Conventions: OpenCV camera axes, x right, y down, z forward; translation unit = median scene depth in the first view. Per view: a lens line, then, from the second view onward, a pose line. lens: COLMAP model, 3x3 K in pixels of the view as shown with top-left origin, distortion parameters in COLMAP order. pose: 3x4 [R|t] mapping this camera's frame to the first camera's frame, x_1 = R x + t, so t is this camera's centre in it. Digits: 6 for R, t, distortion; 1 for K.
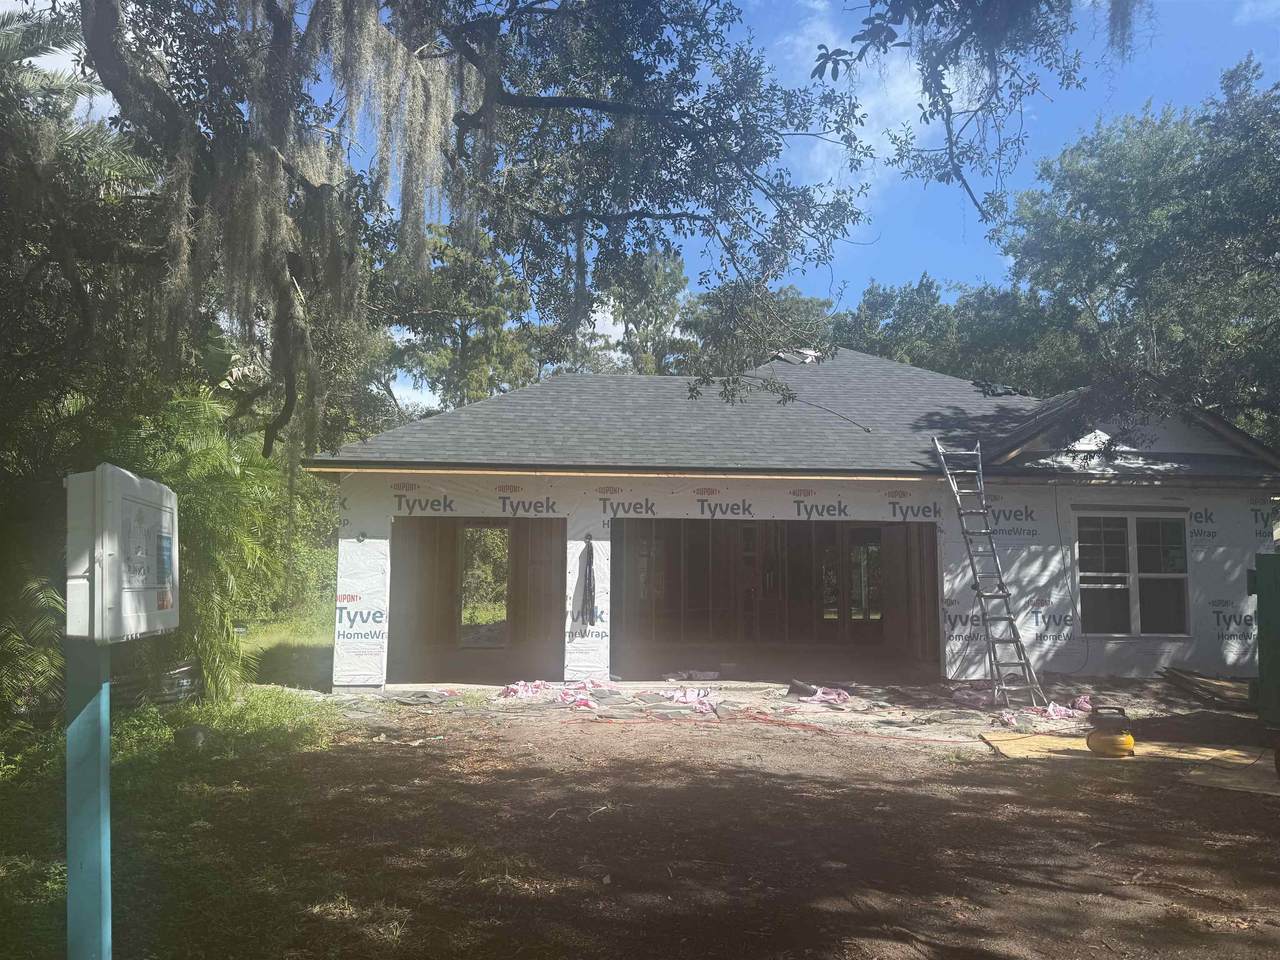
lens RADIAL K [[897.0, 0, 640.0], [0, 897.0, 480.0], [0, 0, 1]] dist [0.008042, -0.004721]
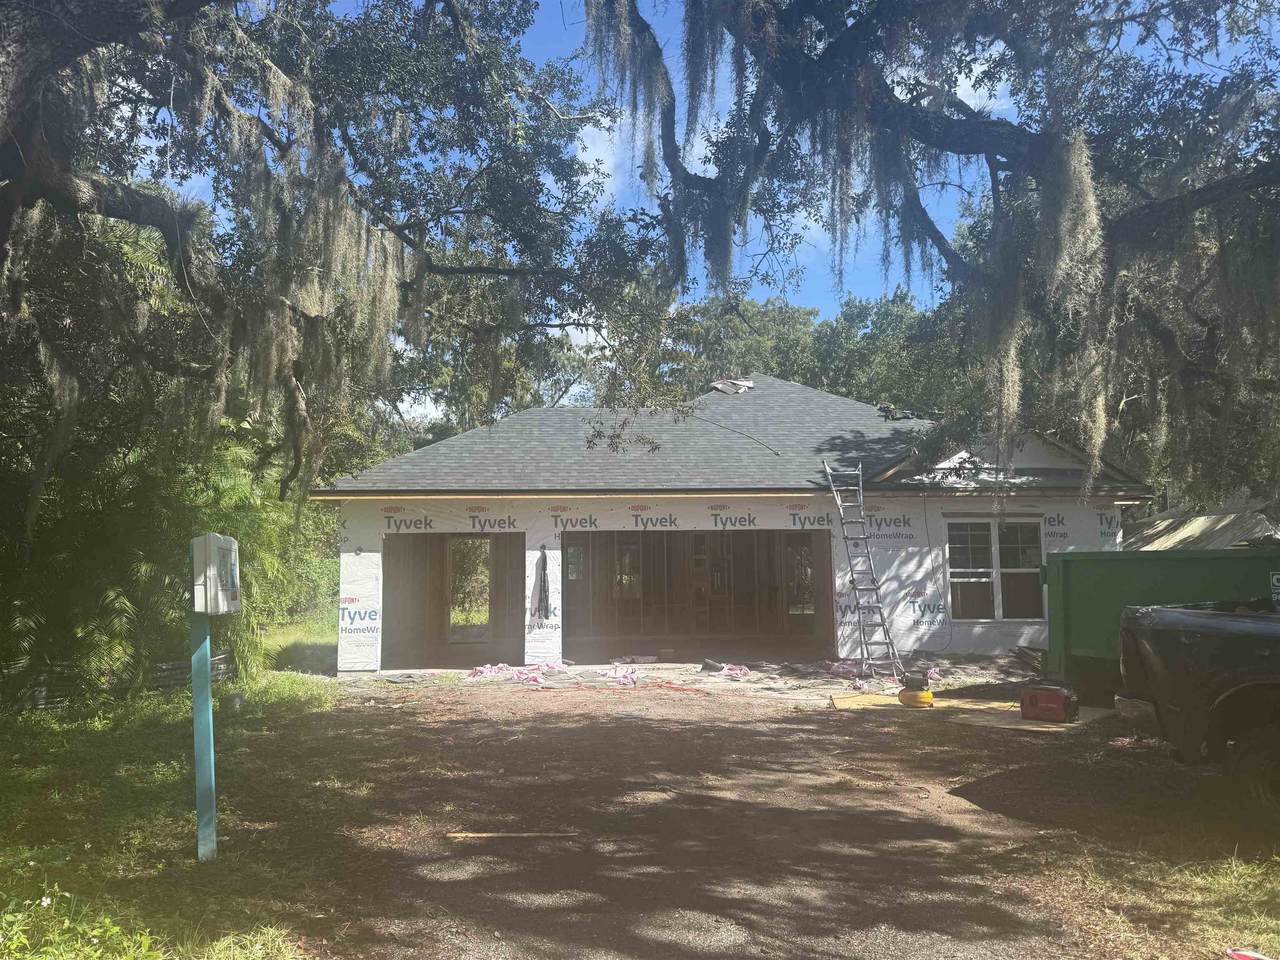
lens RADIAL K [[910.7, 0, 640.0], [0, 910.7, 480.0], [0, 0, 1]] dist [0.026462, -0.001086]
pose [[0.999616, -0.020272, -0.018879, 0.101268], [0.020261, 0.999794, -0.000786, -0.025170], [0.018891, 0.000403, 0.999821, -0.247426]]
